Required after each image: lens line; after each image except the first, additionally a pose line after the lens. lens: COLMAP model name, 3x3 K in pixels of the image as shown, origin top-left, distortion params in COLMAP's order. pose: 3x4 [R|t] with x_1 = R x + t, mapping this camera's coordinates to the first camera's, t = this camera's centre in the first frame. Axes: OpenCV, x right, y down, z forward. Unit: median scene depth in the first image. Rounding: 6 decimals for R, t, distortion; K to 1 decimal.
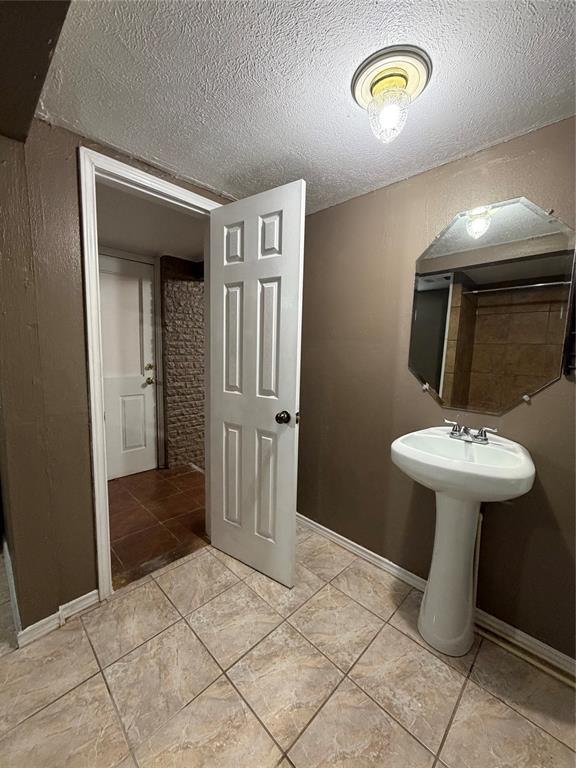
lens RADIAL K [[306.8, 0, 287.7], [0, 306.8, 383.4], [0, 0, 1]] dist [0.001107, 0.000117]
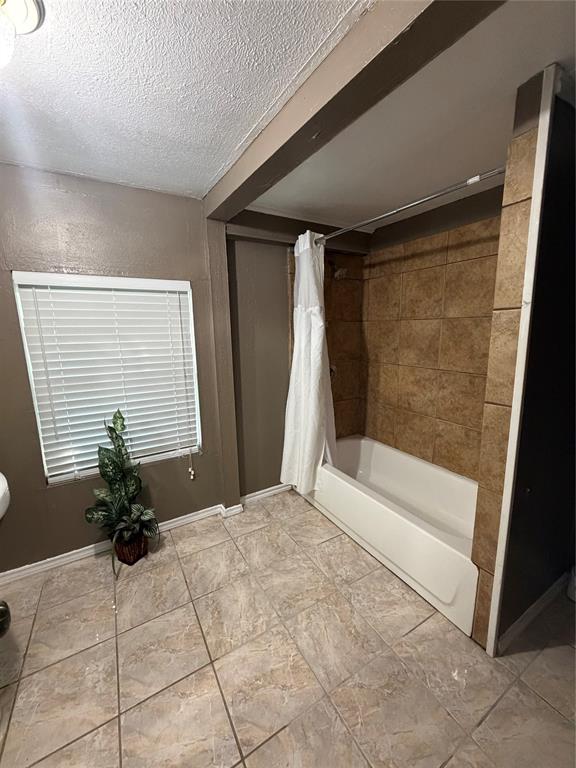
lens RADIAL K [[306.8, 0, 289.2], [0, 306.8, 383.4], [0, 0, 1]] dist [0.001107, 0.000117]
pose [[-0.968668, -0.047379, 0.243799, -0.526808], [0.026580, 0.956220, 0.291439, -0.276544], [-0.246933, 0.288787, -0.925000, 1.582035]]
